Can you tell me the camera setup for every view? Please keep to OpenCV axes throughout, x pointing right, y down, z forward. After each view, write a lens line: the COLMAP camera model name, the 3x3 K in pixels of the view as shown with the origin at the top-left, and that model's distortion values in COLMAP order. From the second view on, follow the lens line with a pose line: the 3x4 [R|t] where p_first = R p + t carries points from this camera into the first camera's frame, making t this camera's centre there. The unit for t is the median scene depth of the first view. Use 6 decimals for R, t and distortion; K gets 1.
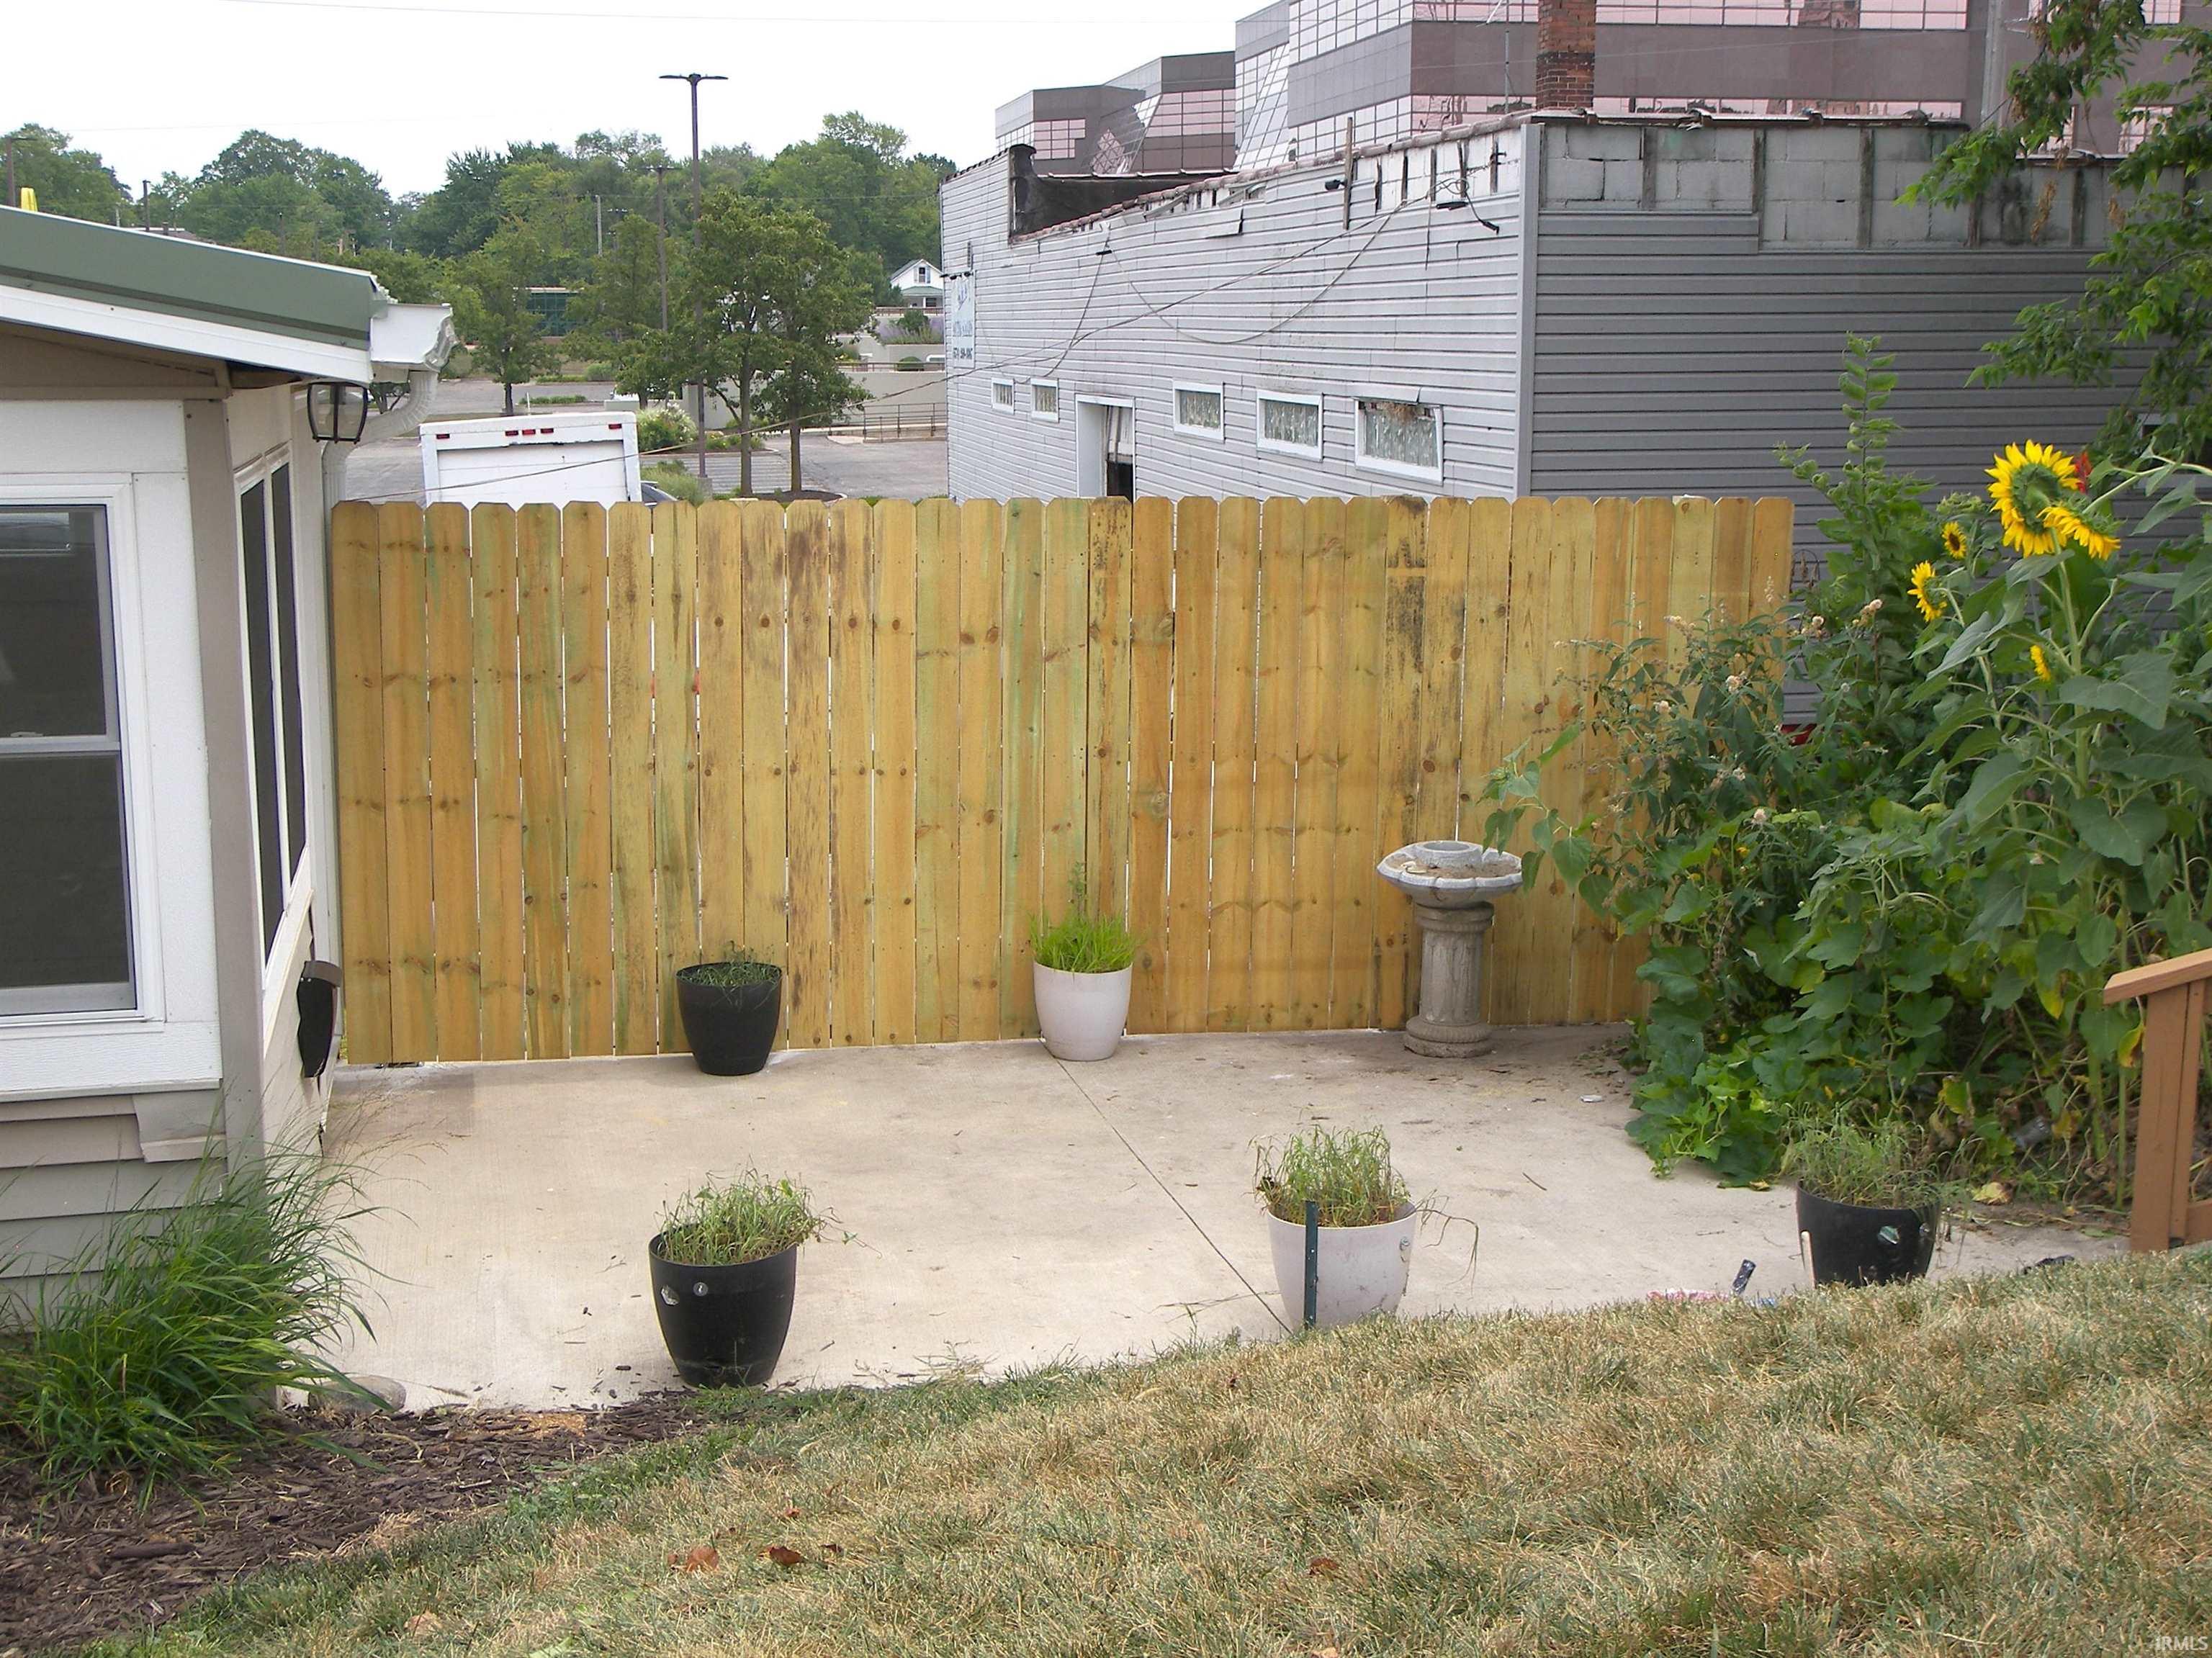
lens RADIAL K [[2892.6, 0, 1104.6], [0, 2892.6, 828.1], [0, 0, 1]] dist [0.000278, 0.000000]
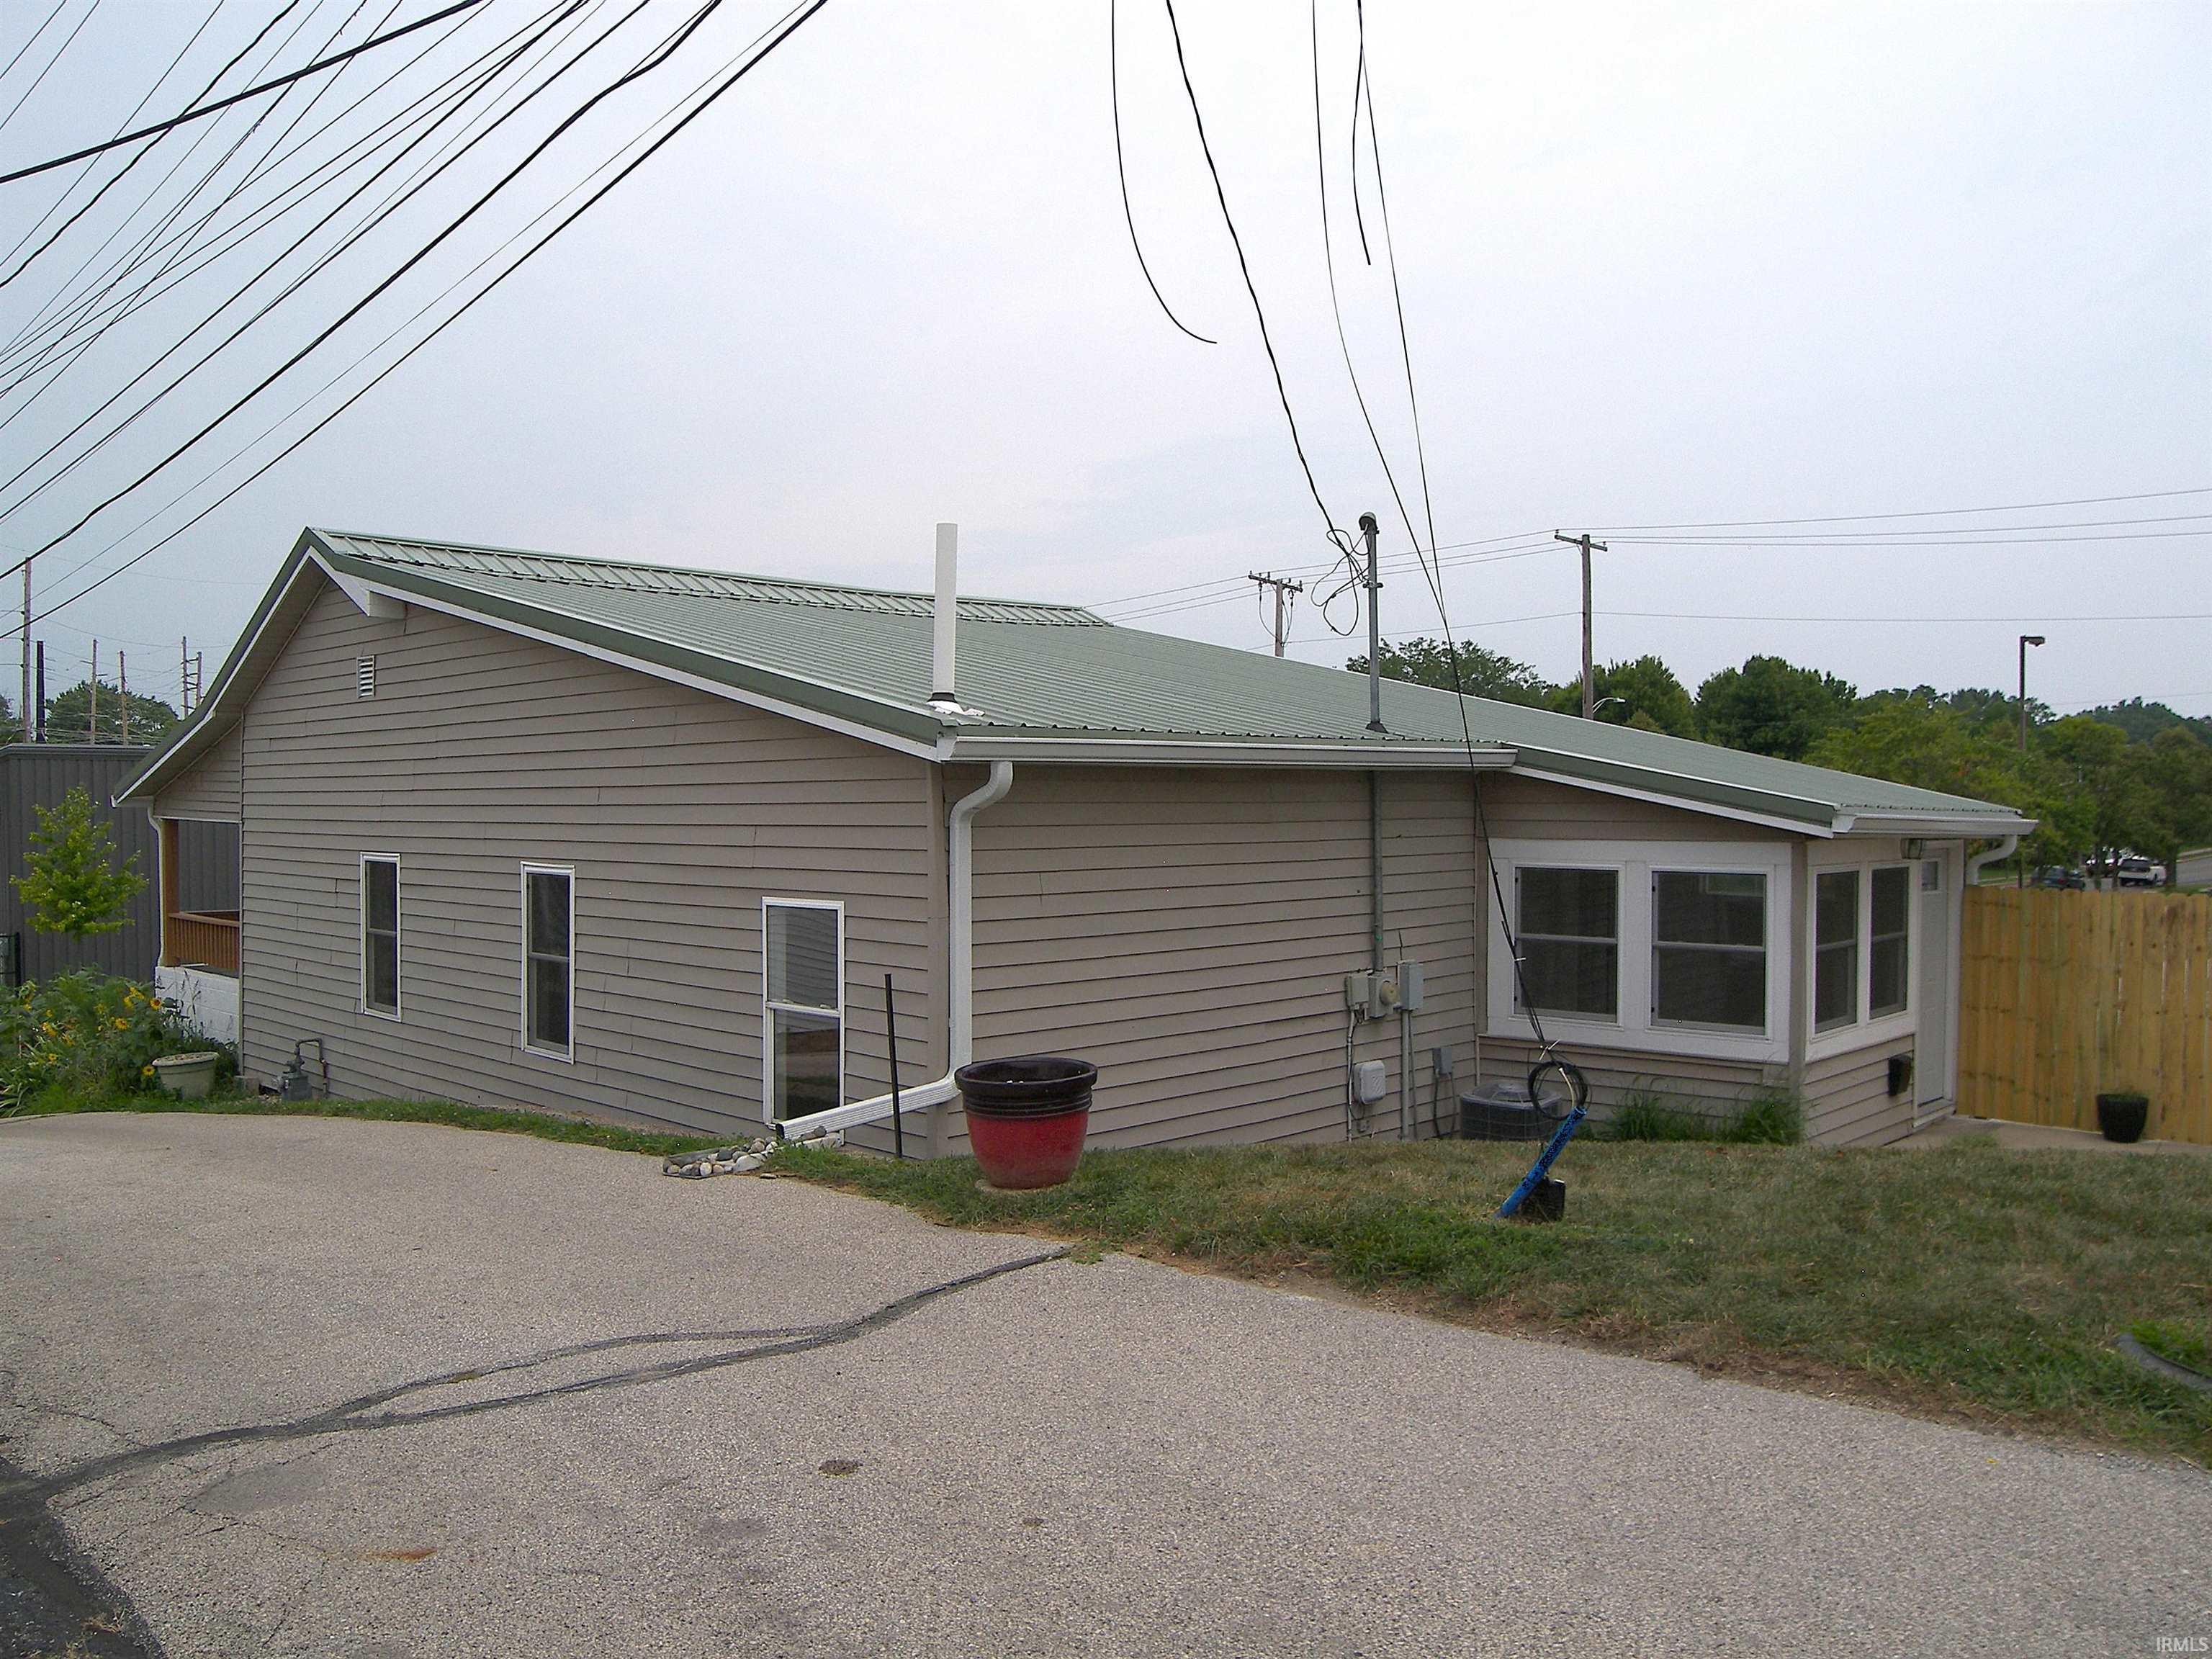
lens RADIAL K [[1754.6, 0, 1105.2], [0, 1754.6, 844.6], [0, 0, 1]] dist [-0.045882, 0.001118]
pose [[0.563839, 0.020439, -0.825632, 0.535891], [-0.137019, 0.988155, -0.069110, 0.056888], [0.814439, 0.152094, 0.559961, -0.439255]]
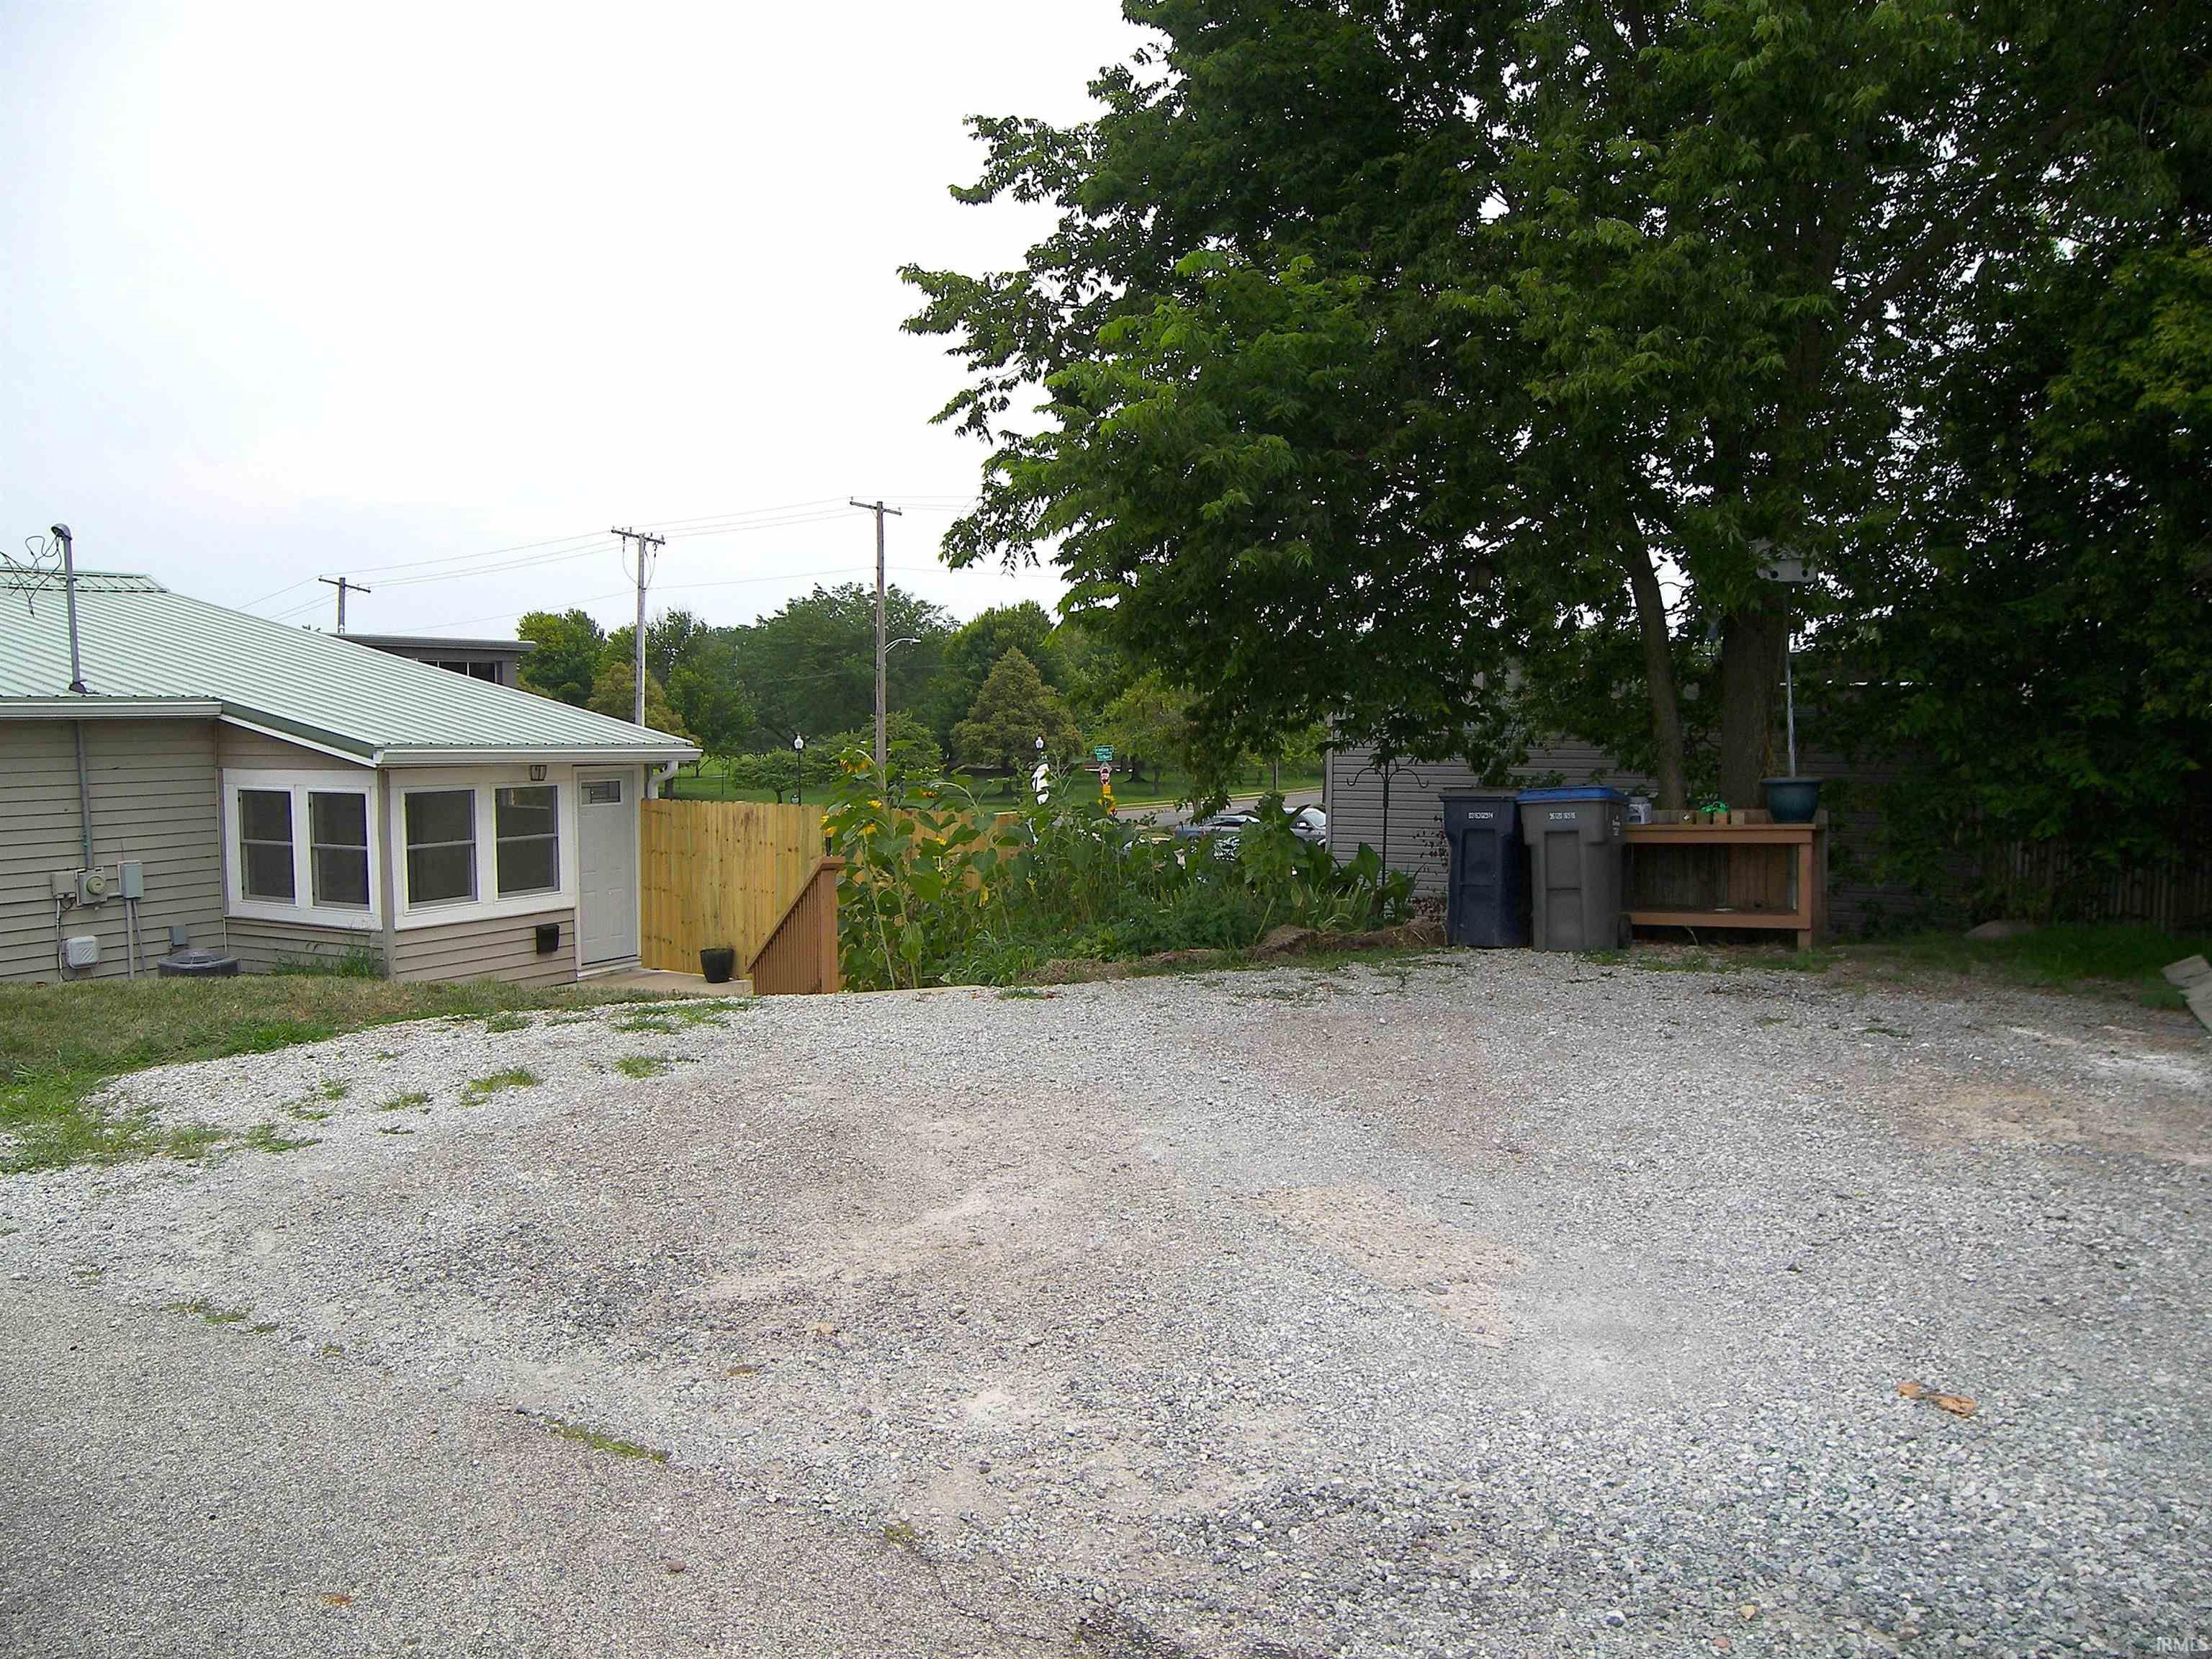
lens RADIAL K [[1589.8, 0, 1109.0], [0, 1589.8, 826.8], [0, 0, 1]] dist [-0.080903, 0.013888]
pose [[0.733370, 0.043709, -0.678423, 1.342014], [-0.110665, 0.992296, -0.055697, -0.035447], [0.670762, 0.115924, 0.732557, 0.015481]]
